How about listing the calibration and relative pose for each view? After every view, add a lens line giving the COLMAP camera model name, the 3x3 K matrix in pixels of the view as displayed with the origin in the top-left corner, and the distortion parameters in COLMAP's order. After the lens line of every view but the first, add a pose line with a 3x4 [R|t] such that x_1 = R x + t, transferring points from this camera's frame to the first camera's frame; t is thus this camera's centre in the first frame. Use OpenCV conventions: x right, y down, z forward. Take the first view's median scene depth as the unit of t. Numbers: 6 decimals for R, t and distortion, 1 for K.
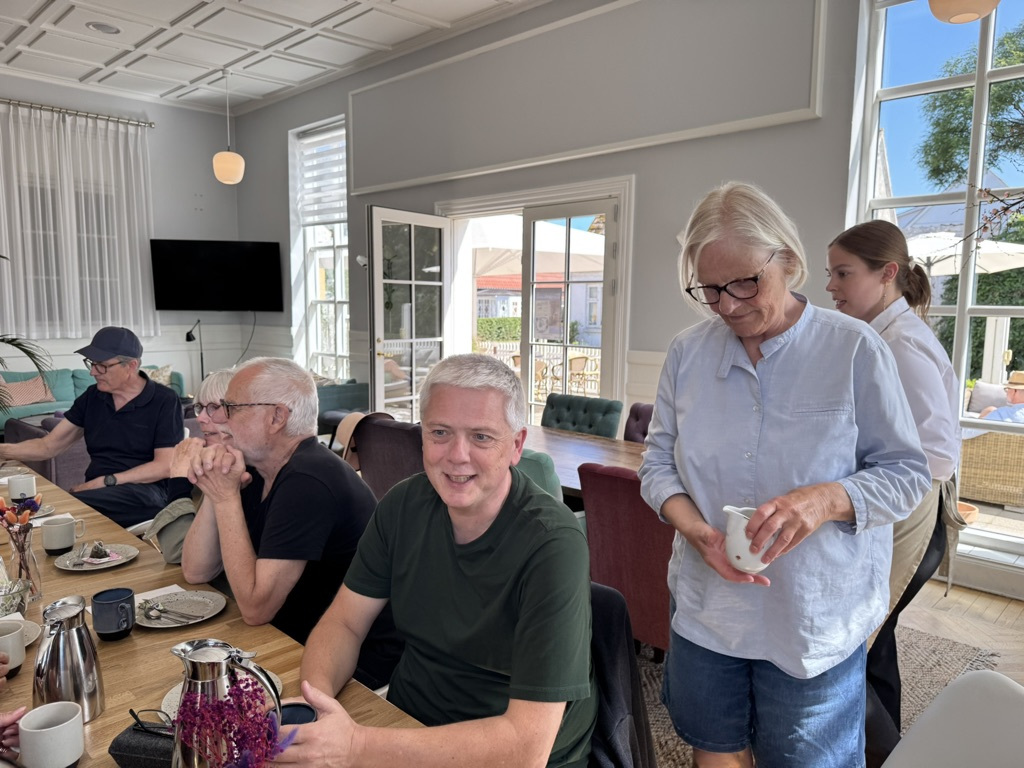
lens RADIAL K [[719.9, 0, 511.7], [0, 719.9, 406.2], [0, 0, 1]] dist [0.018508, -0.023358]
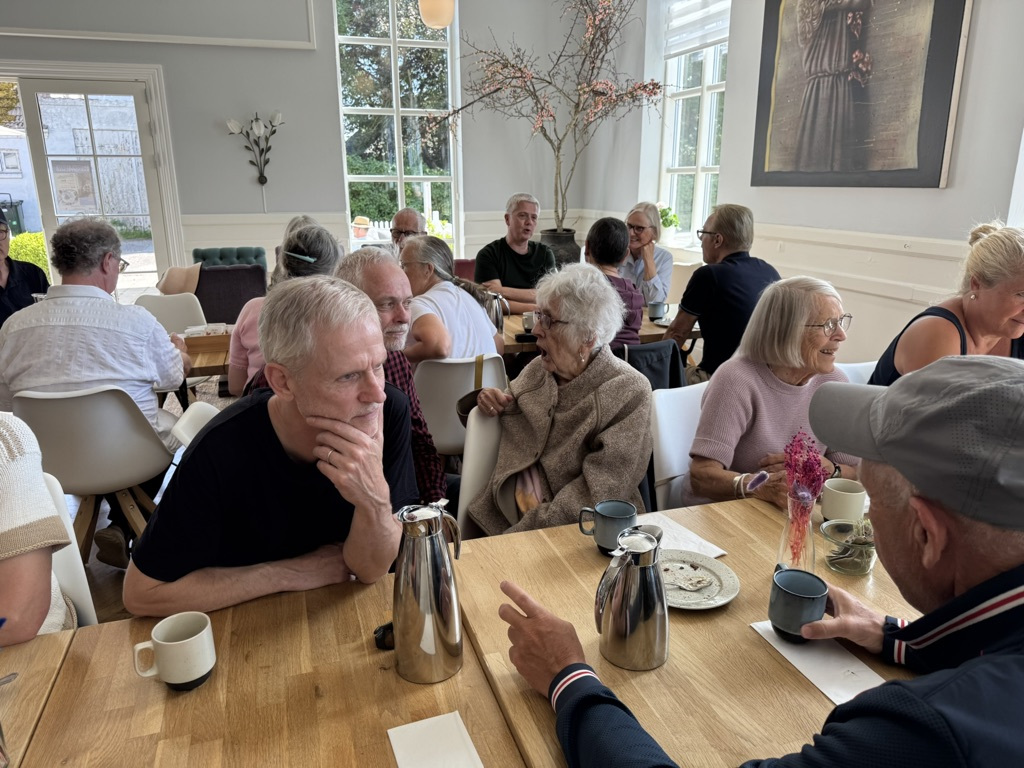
lens RADIAL K [[719.9, 0, 507.4], [0, 719.9, 379.9], [0, 0, 1]] dist [0.018508, -0.023358]
pose [[0.471182, -0.247120, 0.846711, -0.619853], [0.129767, 0.968926, 0.210576, 0.006856], [-0.872438, 0.010656, 0.488609, -0.072342]]
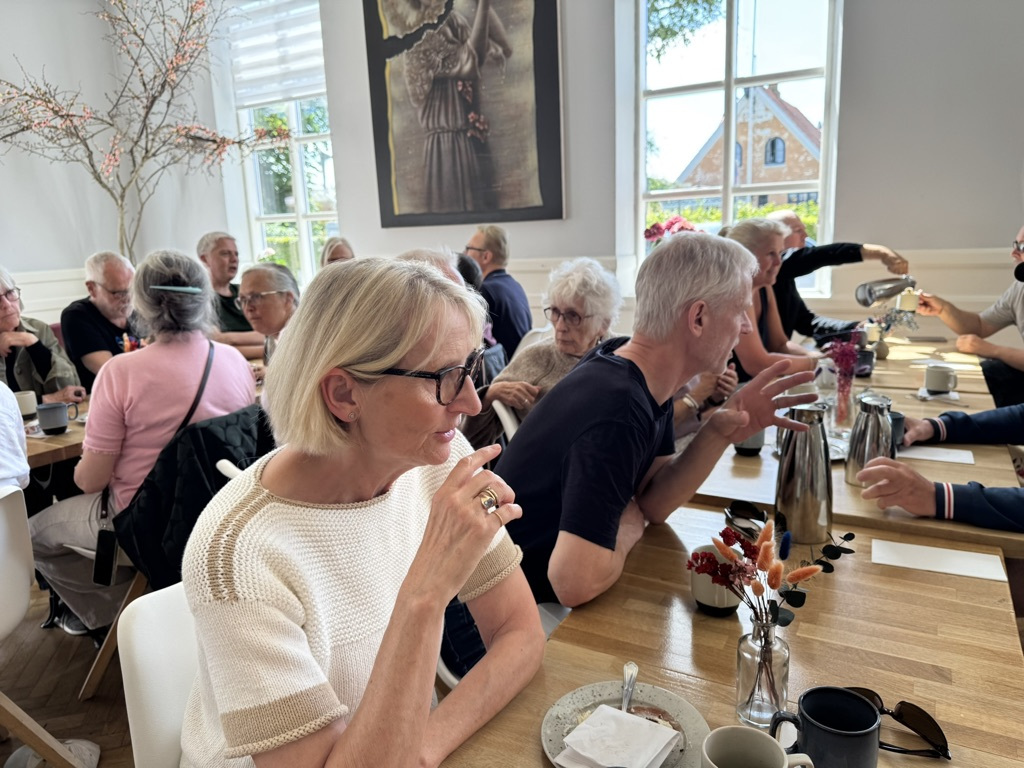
lens RADIAL K [[719.9, 0, 511.9], [0, 719.9, 383.9], [0, 0, 1]] dist [0.018508, -0.023358]
pose [[-0.240412, -0.201475, 0.949531, -0.669229], [0.168838, 0.954630, 0.245305, -0.005228], [-0.955874, 0.219291, -0.195488, 0.146975]]
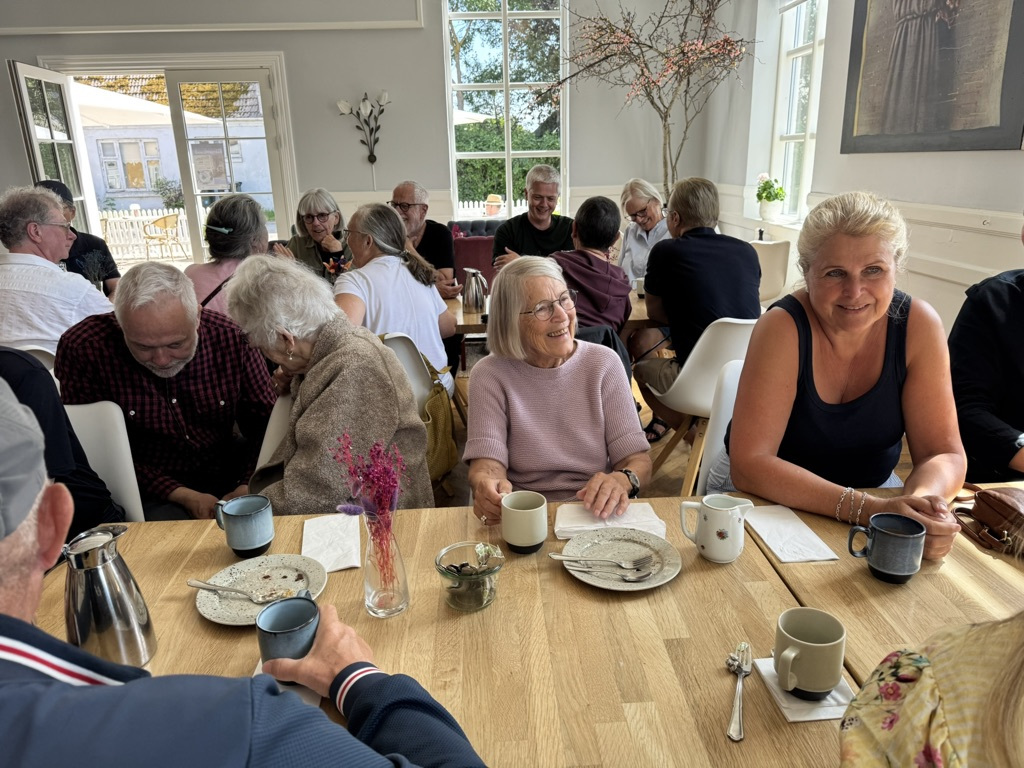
lens RADIAL K [[719.9, 0, 510.6], [0, 719.9, 380.4], [0, 0, 1]] dist [0.018508, -0.023358]
pose [[0.686660, -0.236453, 0.687450, -0.505307], [0.129003, 0.970251, 0.204869, 0.031352], [-0.715441, -0.051993, 0.696736, -0.190291]]
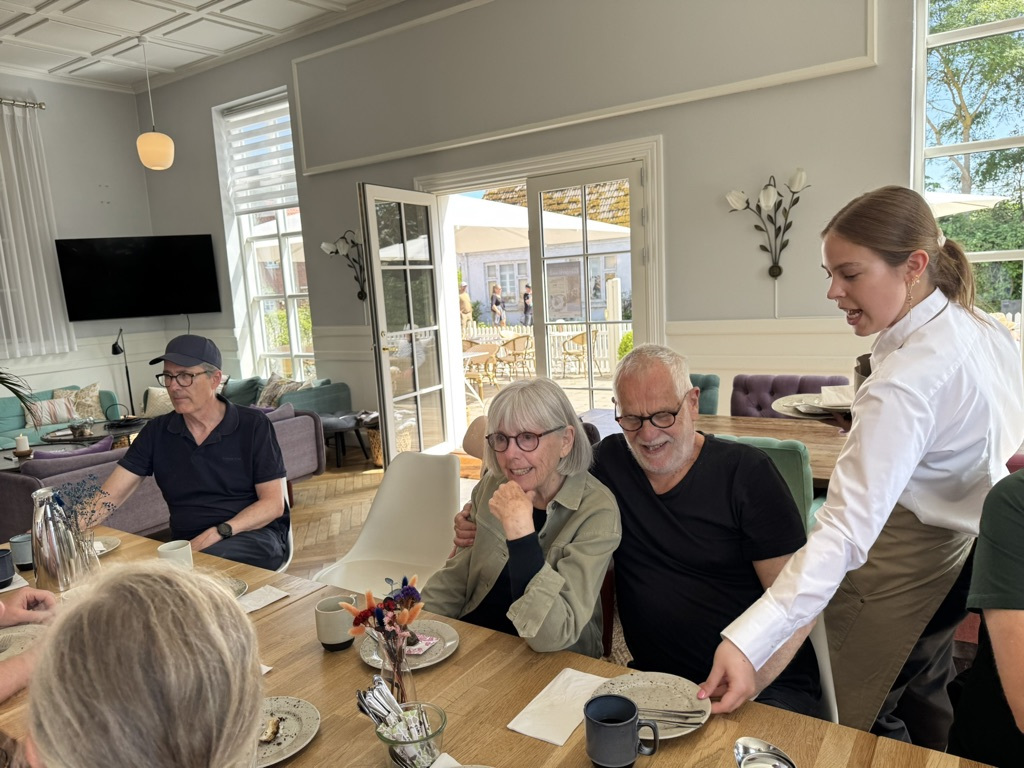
lens RADIAL K [[719.9, 0, 501.9], [0, 719.9, 401.2], [0, 0, 1]] dist [0.018508, -0.023358]
pose [[0.980843, -0.098556, 0.168027, -0.200872], [0.095584, 0.995089, 0.025703, -0.016637], [-0.169735, -0.009150, 0.985447, 0.089441]]
